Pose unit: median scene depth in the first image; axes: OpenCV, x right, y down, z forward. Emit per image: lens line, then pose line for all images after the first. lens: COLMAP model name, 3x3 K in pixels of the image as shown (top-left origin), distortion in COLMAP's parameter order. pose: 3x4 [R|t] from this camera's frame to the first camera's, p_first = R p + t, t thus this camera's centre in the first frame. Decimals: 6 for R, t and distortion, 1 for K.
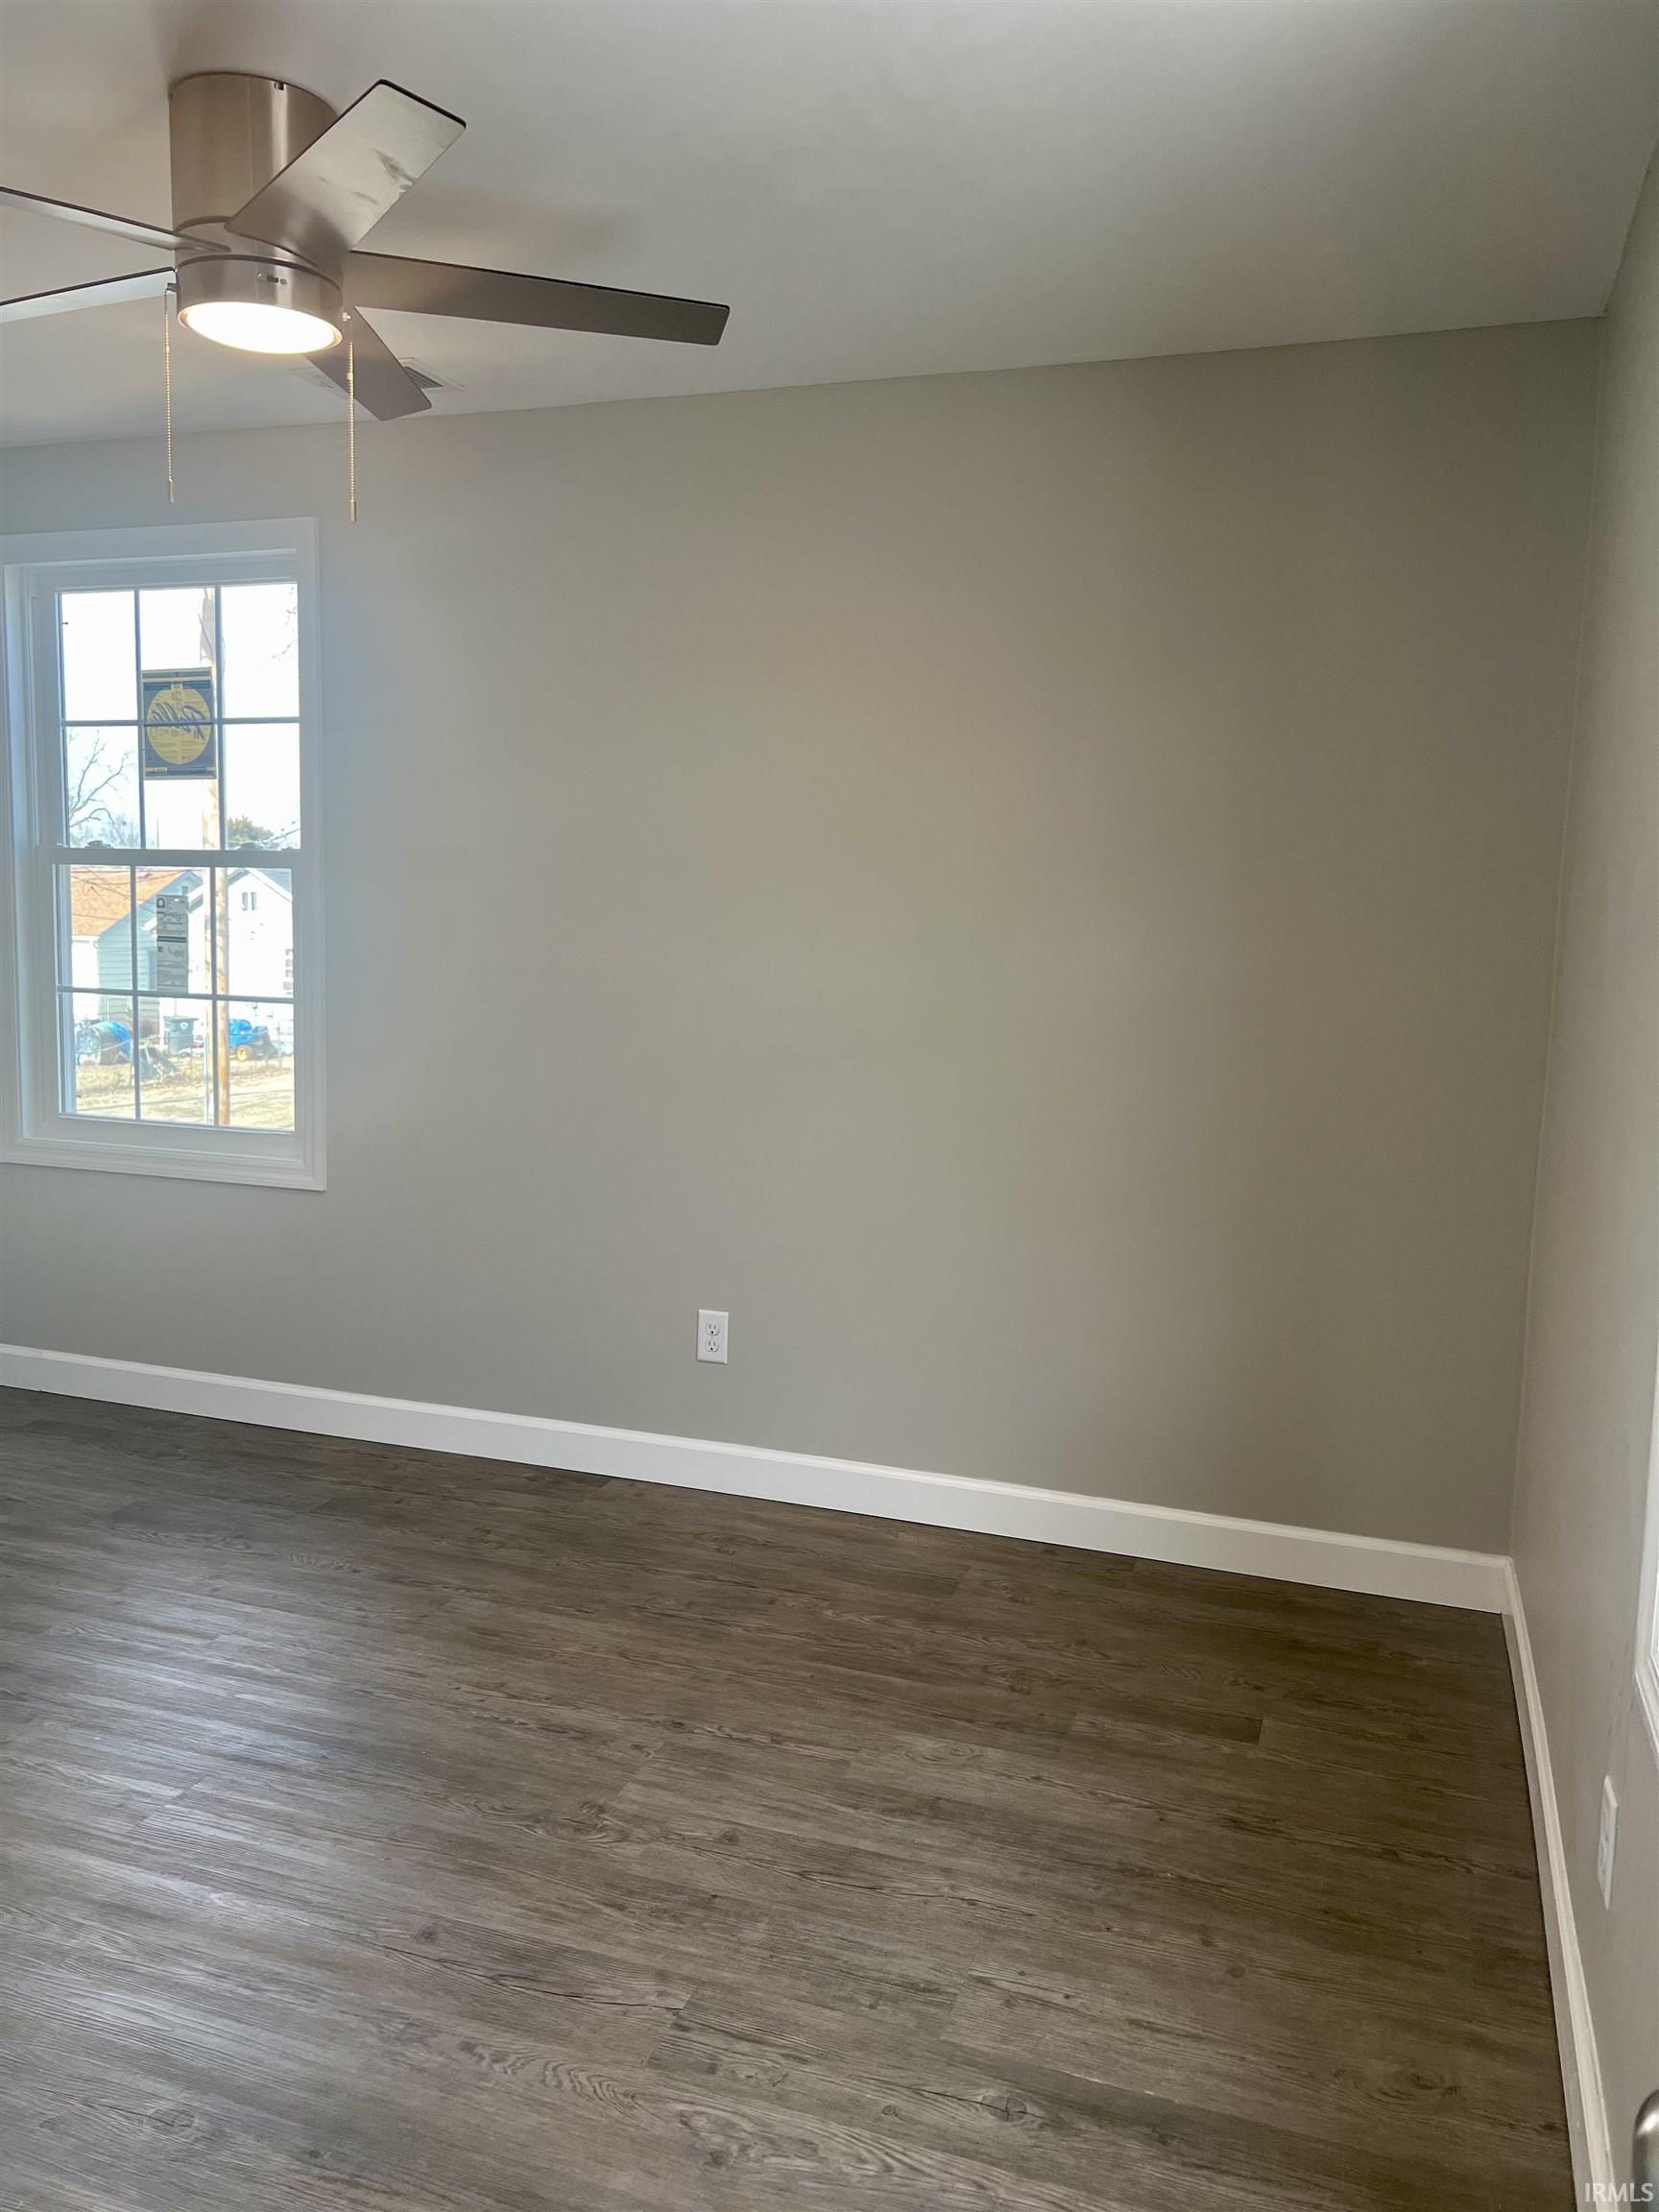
lens RADIAL K [[1654.6, 0, 823.4], [0, 1654.6, 1100.6], [0, 0, 1]] dist [0.058503, -0.064316]
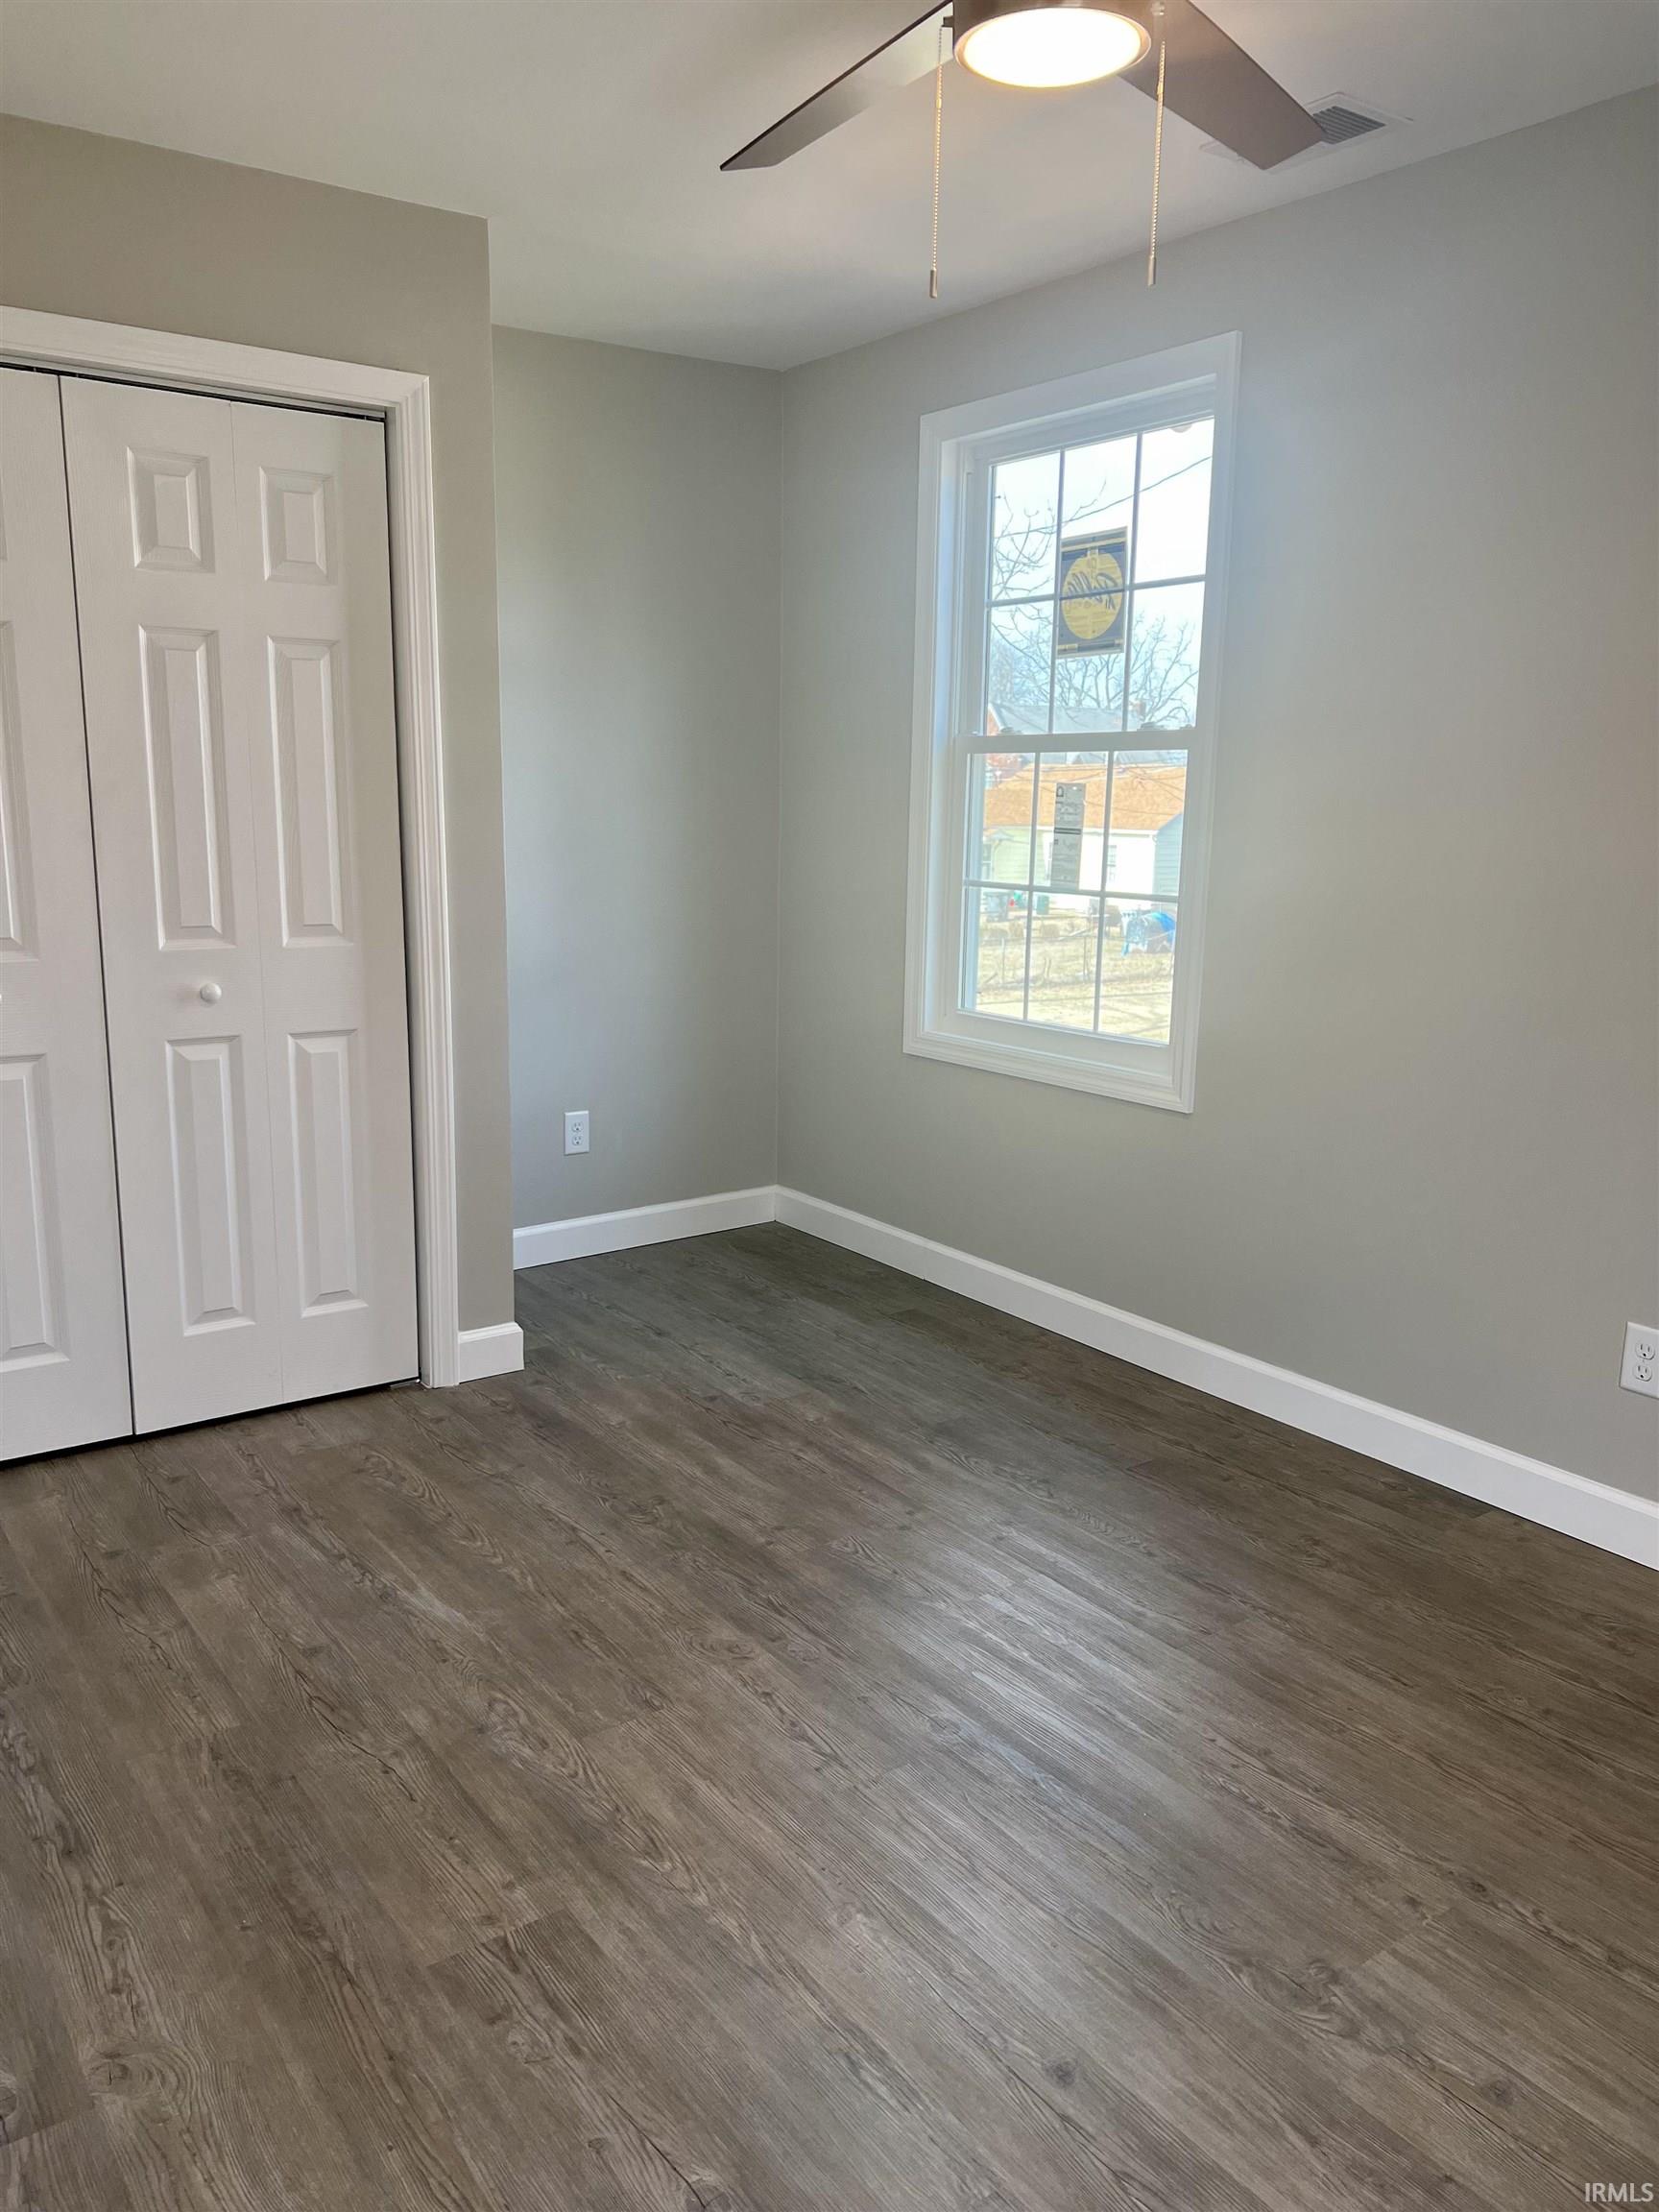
lens RADIAL K [[1654.6, 0, 844.7], [0, 1654.6, 1101.5], [0, 0, 1]] dist [0.058503, -0.064316]
pose [[0.824338, 0.098561, -0.557452, 0.050208], [-0.063591, 0.994617, 0.081818, -0.016024], [0.562515, -0.031997, 0.826168, 0.182288]]
